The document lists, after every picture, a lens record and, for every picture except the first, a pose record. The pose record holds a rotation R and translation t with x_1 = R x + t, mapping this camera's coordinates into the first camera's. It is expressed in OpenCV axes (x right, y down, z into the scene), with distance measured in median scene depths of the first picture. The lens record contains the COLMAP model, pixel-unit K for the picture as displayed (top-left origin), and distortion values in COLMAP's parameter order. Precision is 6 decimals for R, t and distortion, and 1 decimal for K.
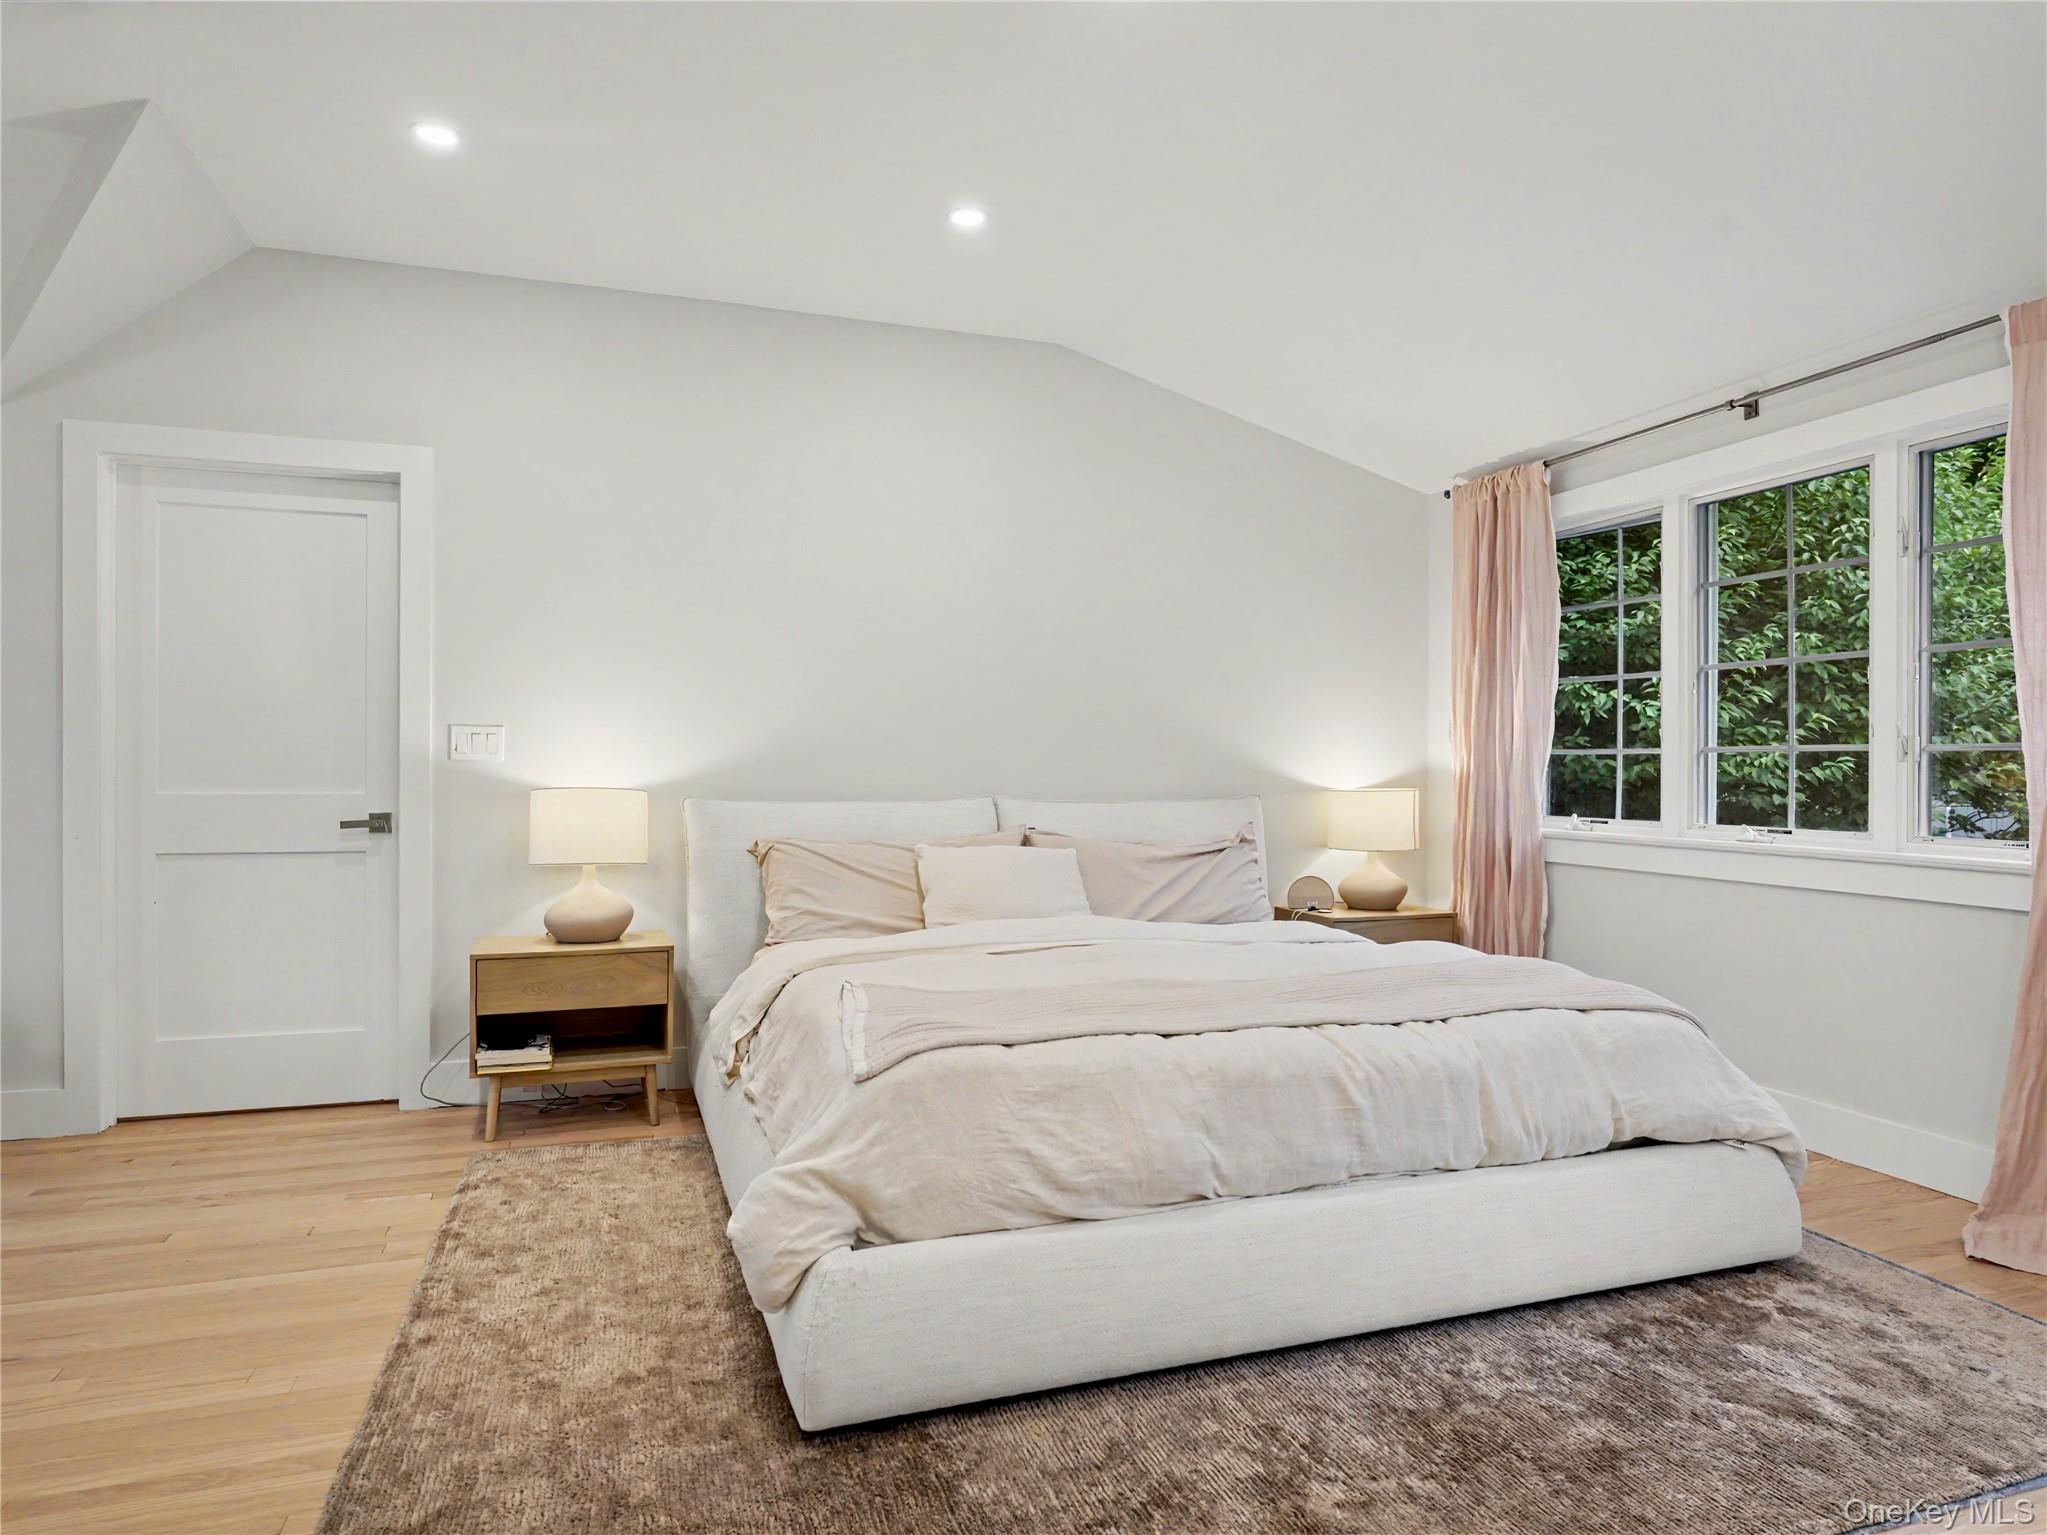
lens RADIAL K [[1194.6, 0, 1023.5], [0, 1194.6, 767.5], [0, 0, 1]] dist [-0.006274, -0.003862]
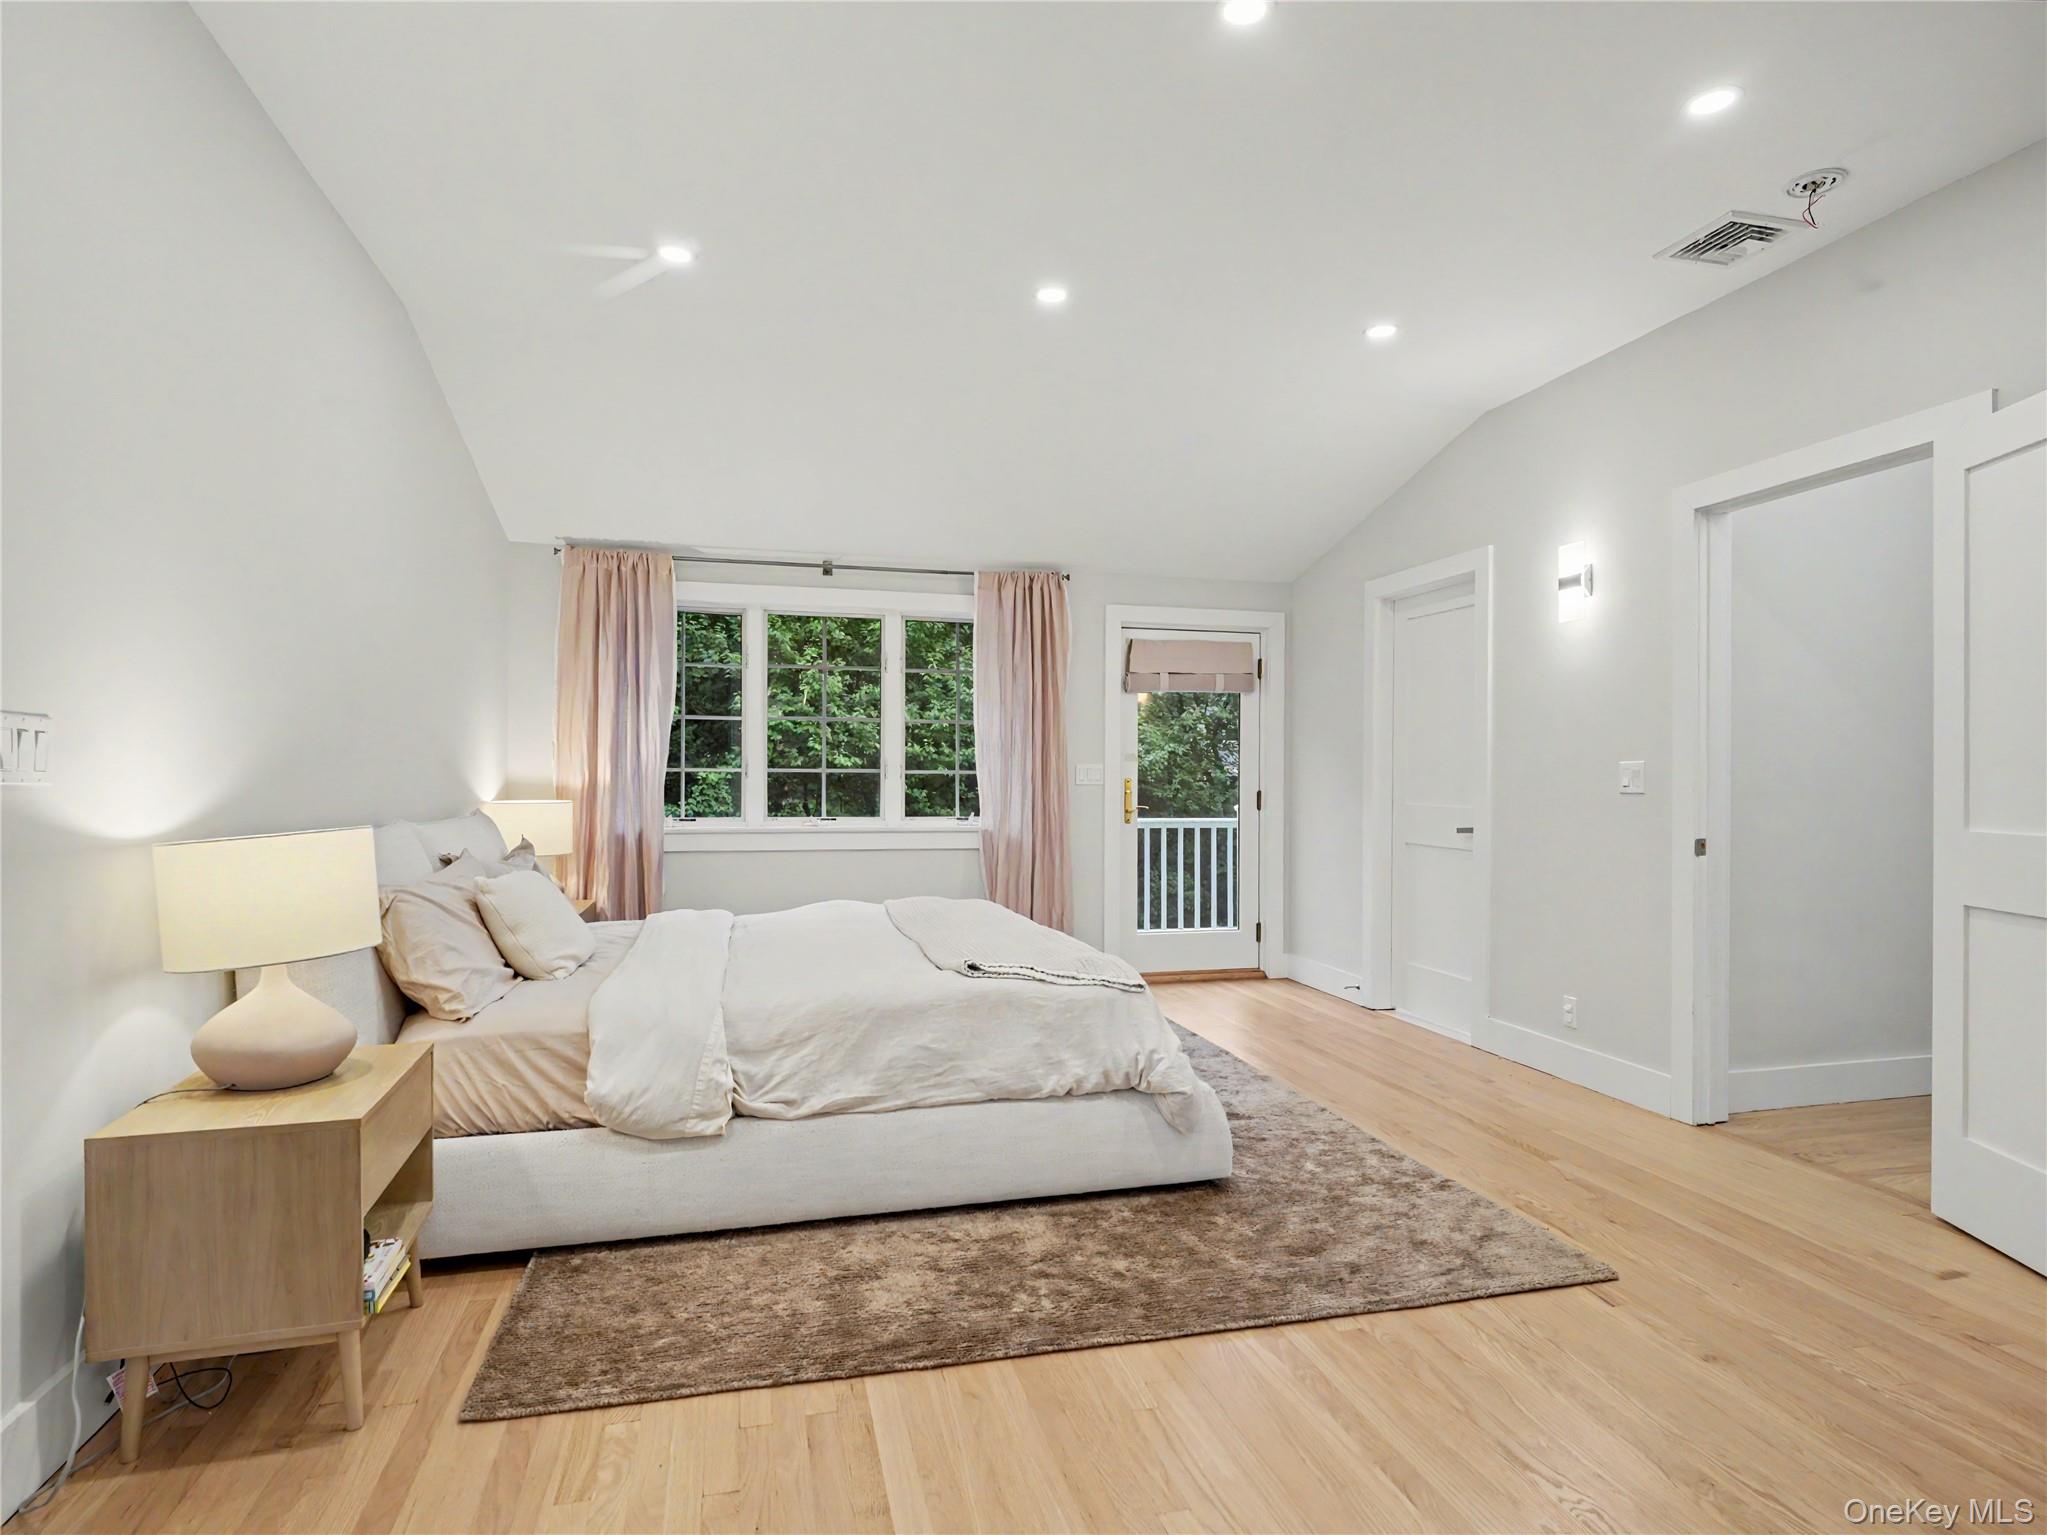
lens RADIAL K [[1095.2, 0, 1018.8], [0, 1095.2, 780.5], [0, 0, 1]] dist [-0.011428, 0.000618]
pose [[0.066883, -0.007386, 0.997733, -0.946662], [-0.003313, 0.999965, 0.007625, -0.015418], [-0.997755, -0.003816, 0.066856, 0.636422]]
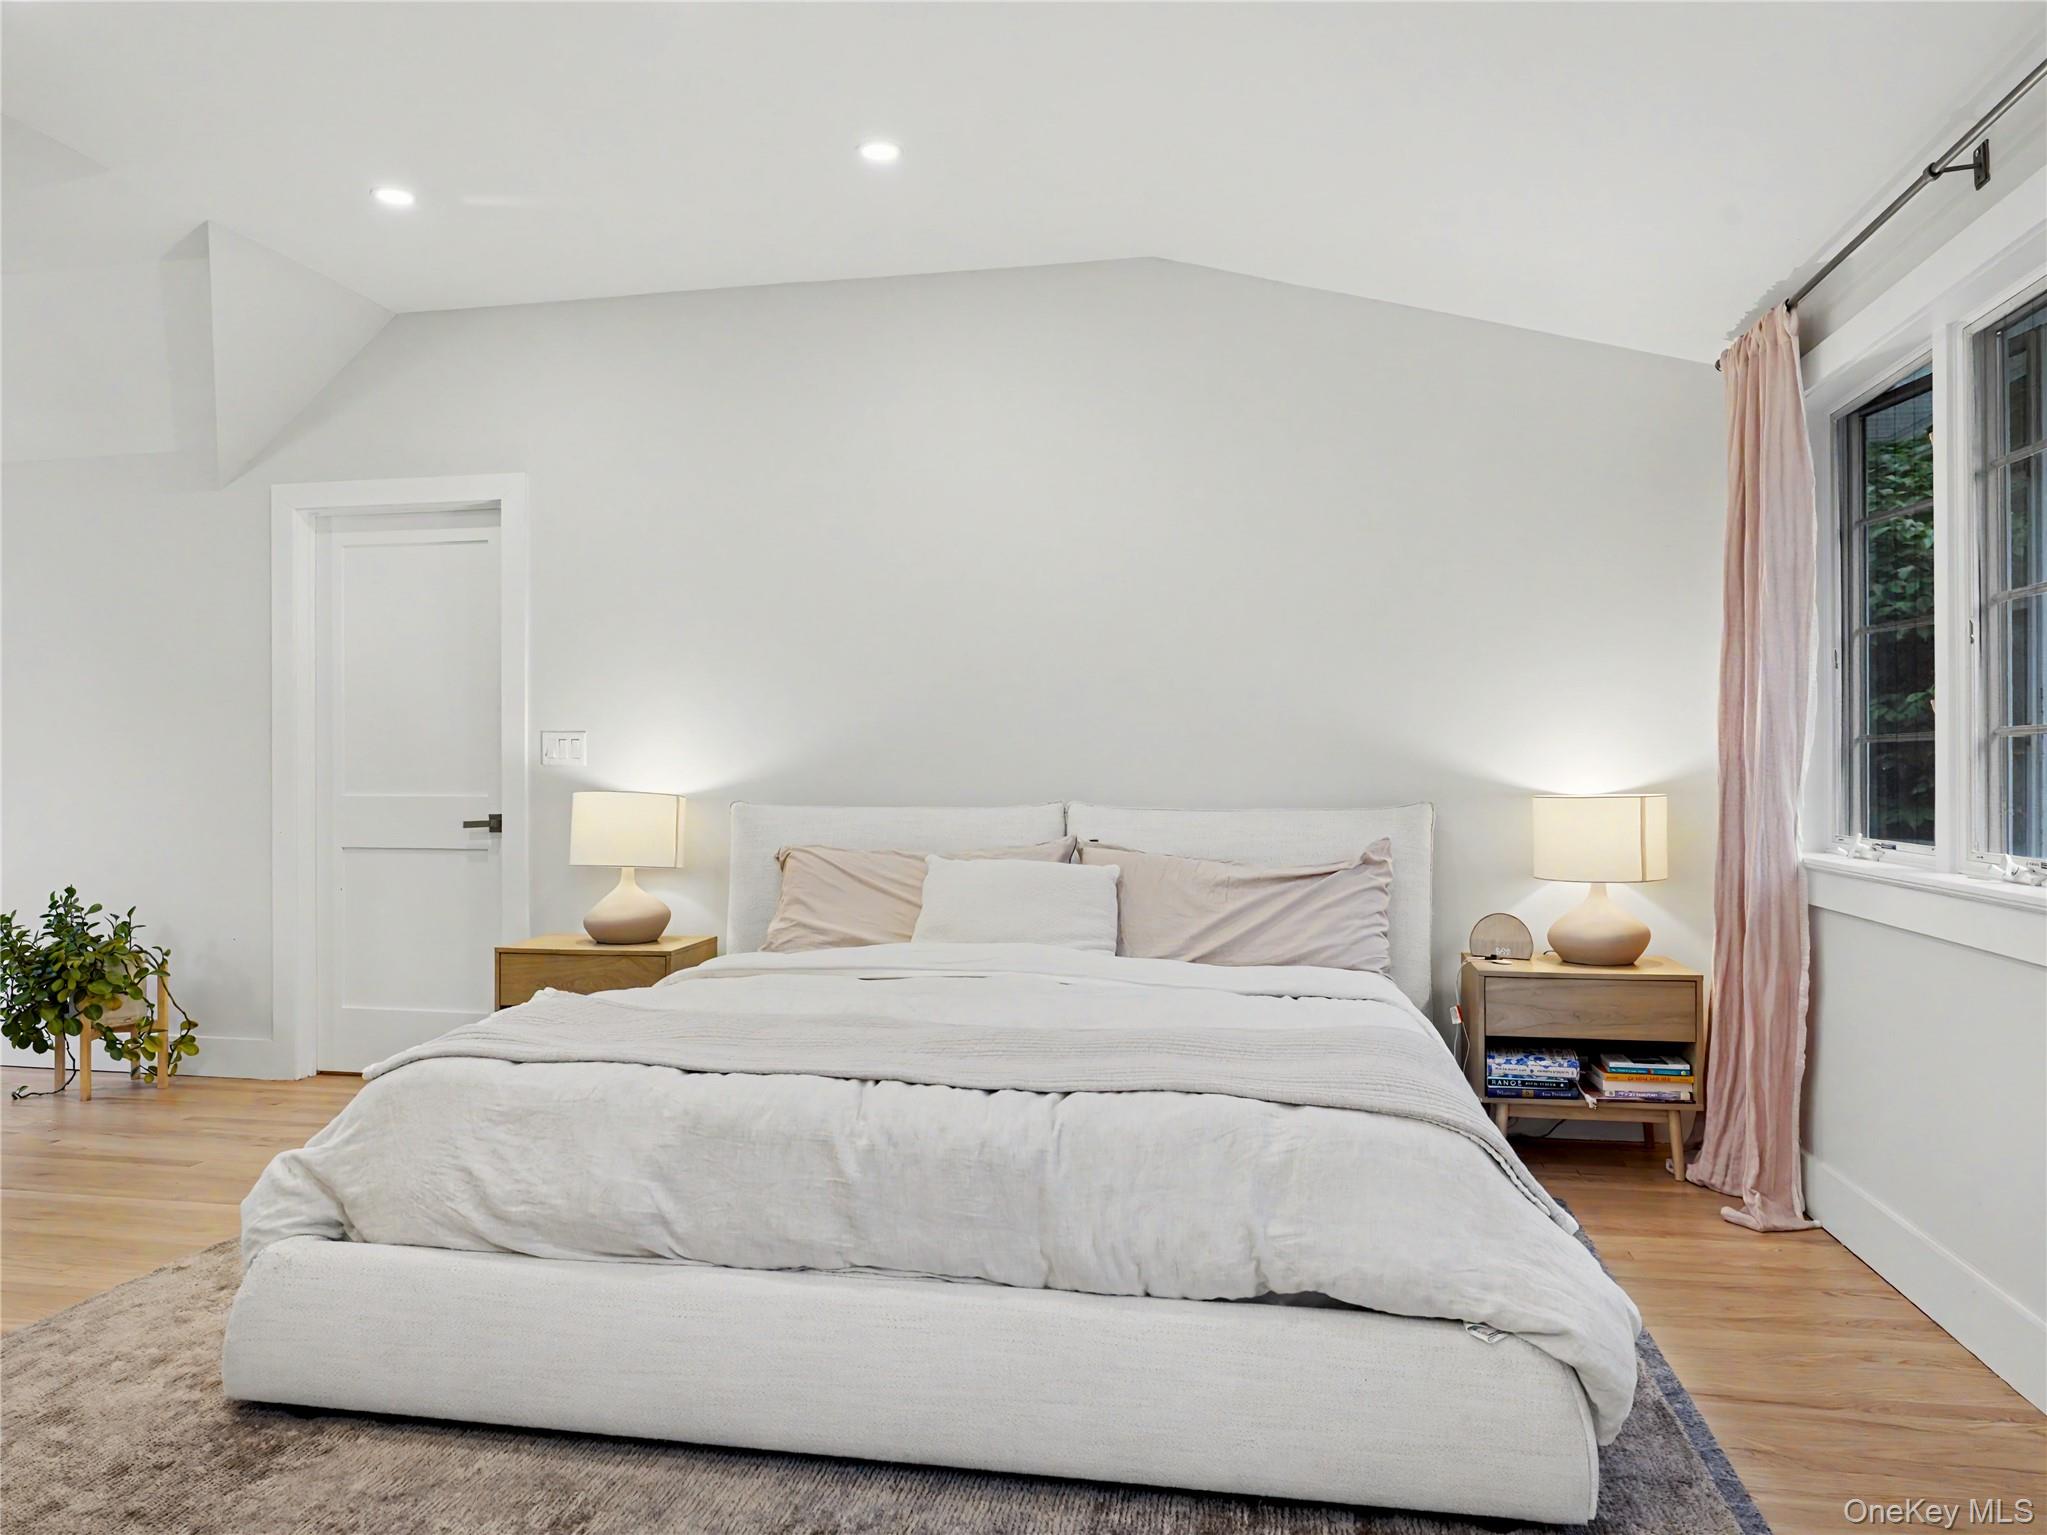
lens RADIAL K [[1396.3, 0, 1023.5], [0, 1396.3, 767.5], [0, 0, 1]] dist [-0.010483, 0.000409]
pose [[0.870336, -0.006650, -0.492413, 0.543762], [0.005928, 0.999978, -0.003027, 0.002534], [0.492422, -0.000284, 0.870356, 0.143007]]
